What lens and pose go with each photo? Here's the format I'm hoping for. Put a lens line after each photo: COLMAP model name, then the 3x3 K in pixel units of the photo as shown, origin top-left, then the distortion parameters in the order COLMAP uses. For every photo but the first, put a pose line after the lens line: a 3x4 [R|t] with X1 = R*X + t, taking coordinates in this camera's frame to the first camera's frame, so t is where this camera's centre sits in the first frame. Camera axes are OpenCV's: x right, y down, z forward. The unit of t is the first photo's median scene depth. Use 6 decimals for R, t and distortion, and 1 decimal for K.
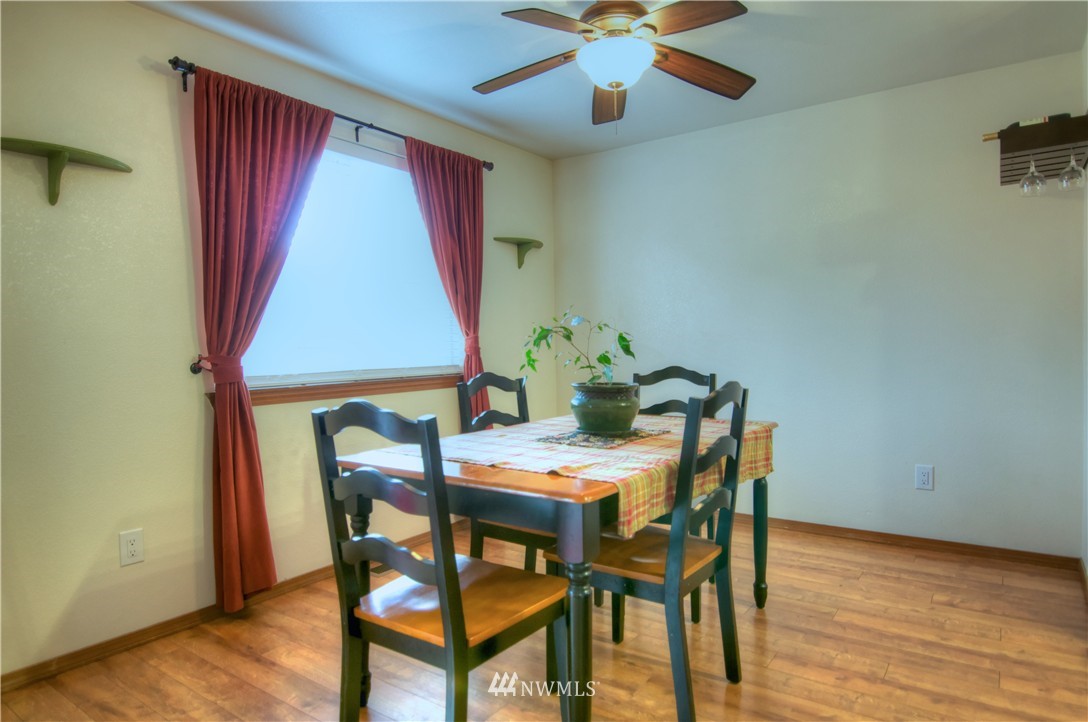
lens RADIAL K [[659.3, 0, 544.0], [0, 659.3, 361.0], [0, 0, 1]] dist [-0.000838, -0.000518]
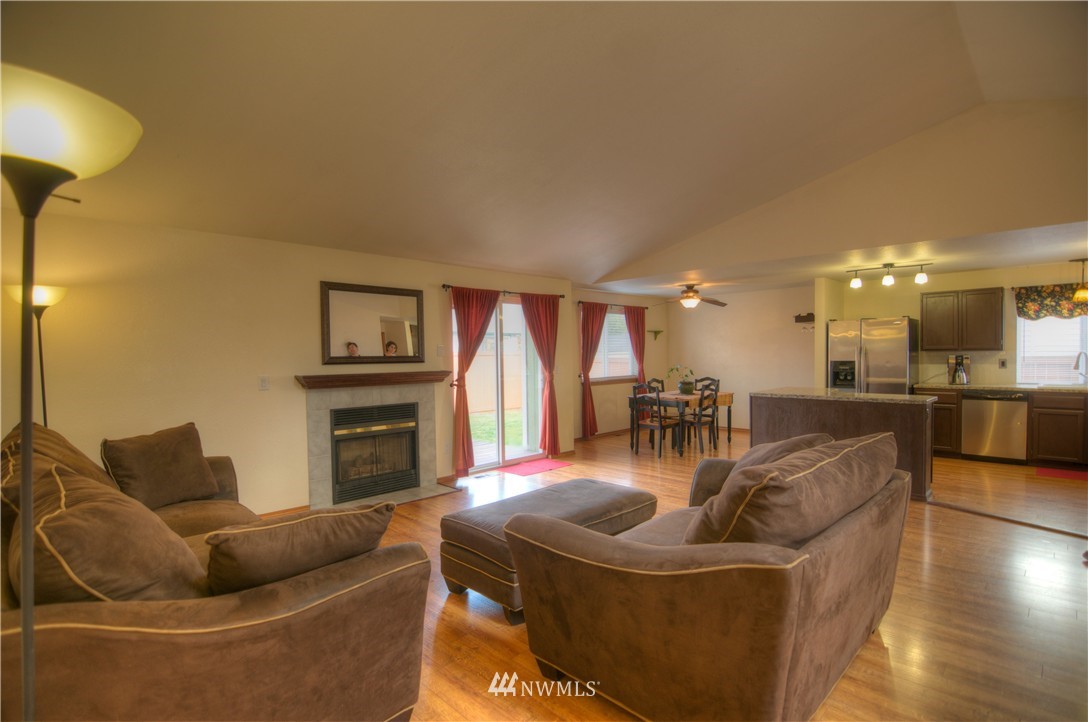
lens RADIAL K [[526.6, 0, 544.0], [0, 526.6, 361.0], [0, 0, 1]] dist [-0.016914, -0.000234]
pose [[0.985834, 0.008338, -0.167515, -0.195639], [-0.008622, 0.999962, -0.000965, -0.070191], [0.167501, 0.002396, 0.985869, -1.978674]]
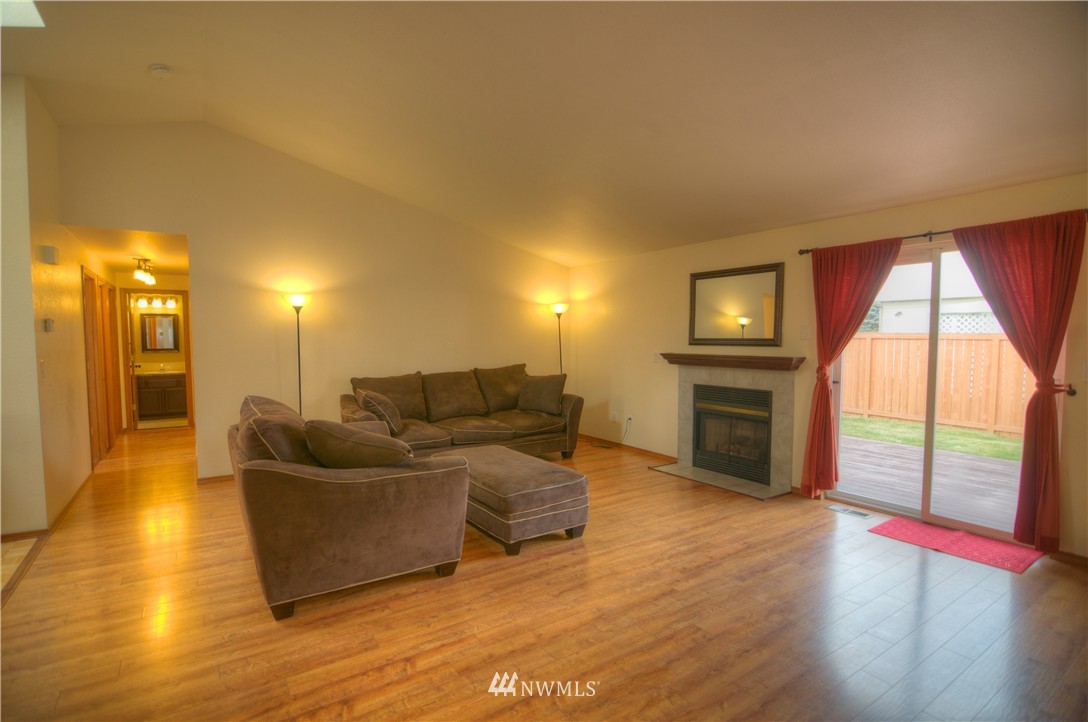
lens RADIAL K [[526.6, 0, 544.0], [0, 526.6, 361.0], [0, 0, 1]] dist [-0.016914, -0.000234]
pose [[-0.353230, 0.063763, -0.933361, 0.868739], [-0.005015, 0.997531, 0.070045, -0.129812], [0.935523, 0.029423, -0.352038, -0.253853]]
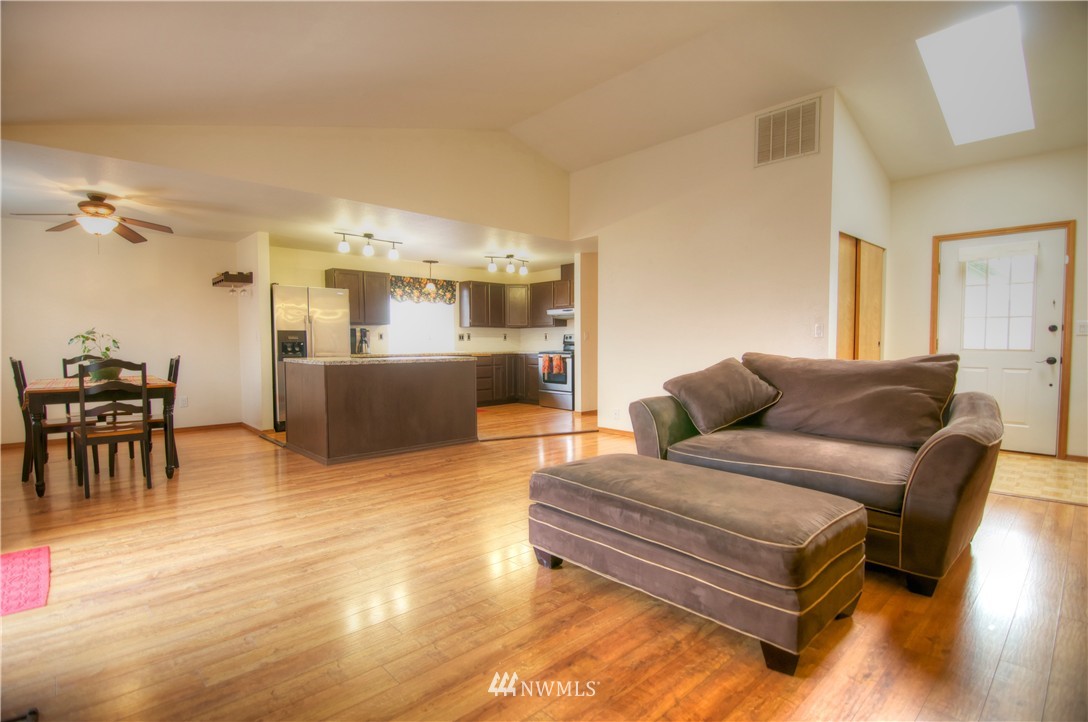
lens RADIAL K [[526.6, 0, 544.0], [0, 526.6, 361.0], [0, 0, 1]] dist [-0.016914, -0.000234]
pose [[0.199879, -0.014851, 0.979708, -1.191834], [0.017736, 0.999776, 0.011537, 0.037762], [-0.979660, 0.015070, 0.200098, -0.795913]]
